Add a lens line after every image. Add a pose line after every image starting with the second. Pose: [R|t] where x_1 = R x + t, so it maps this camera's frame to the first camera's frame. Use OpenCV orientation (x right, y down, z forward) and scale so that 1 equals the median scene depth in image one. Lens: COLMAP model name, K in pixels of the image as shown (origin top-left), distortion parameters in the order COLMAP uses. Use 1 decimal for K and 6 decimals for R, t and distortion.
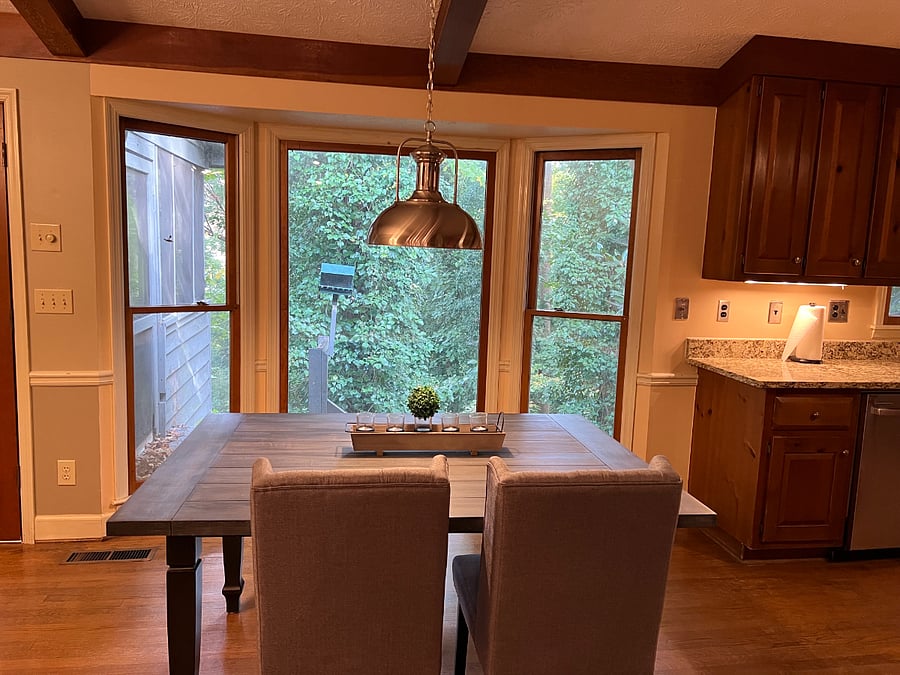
lens RADIAL K [[668.5, 0, 448.8], [0, 668.5, 337.2], [0, 0, 1]] dist [0.058850, -0.067755]
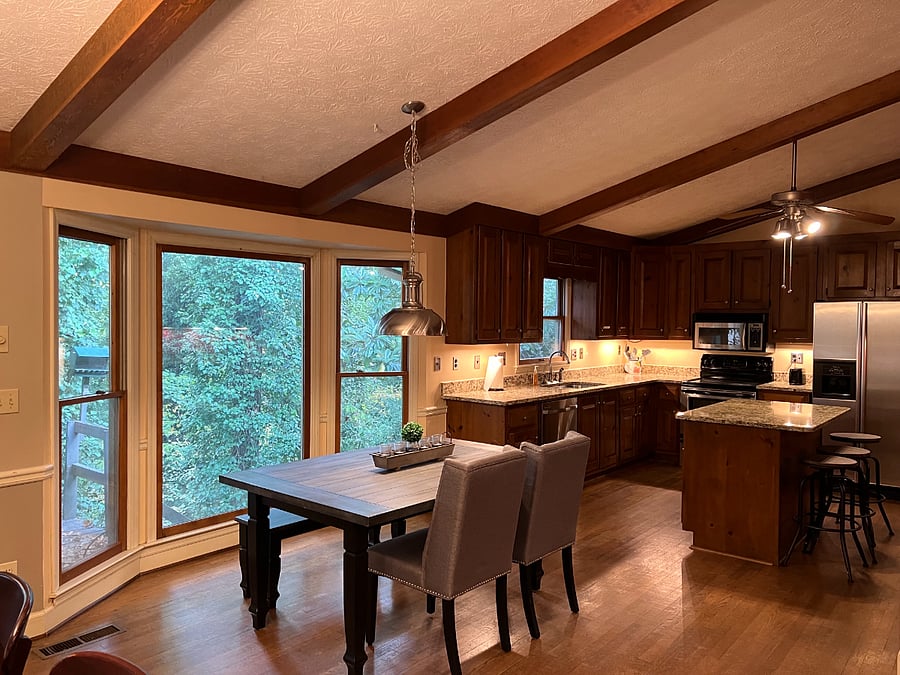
lens RADIAL K [[668.5, 0, 445.7], [0, 668.5, 338.3], [0, 0, 1]] dist [0.058850, -0.067755]
pose [[0.753580, -0.047788, 0.655616, -0.651744], [0.105446, 0.993227, -0.048806, -0.024480], [-0.648843, 0.105912, 0.753515, -0.173977]]
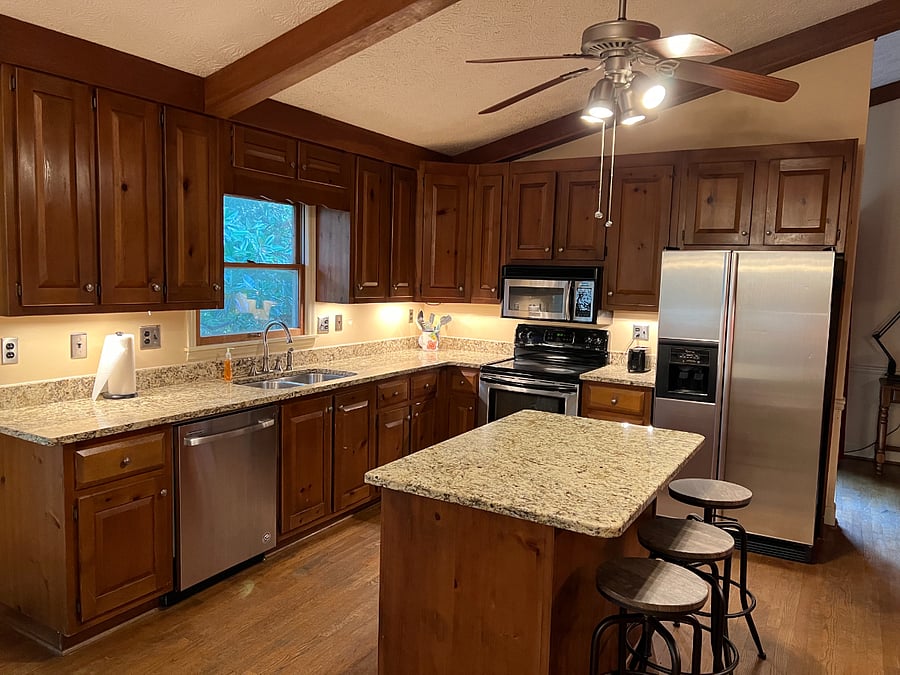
lens RADIAL K [[668.5, 0, 452.6], [0, 668.5, 342.5], [0, 0, 1]] dist [0.058850, -0.067755]
pose [[0.634891, -0.098584, 0.766286, 0.127788], [0.098098, 0.994084, 0.046613, -0.035672], [-0.766349, 0.045577, 0.640806, 0.074661]]
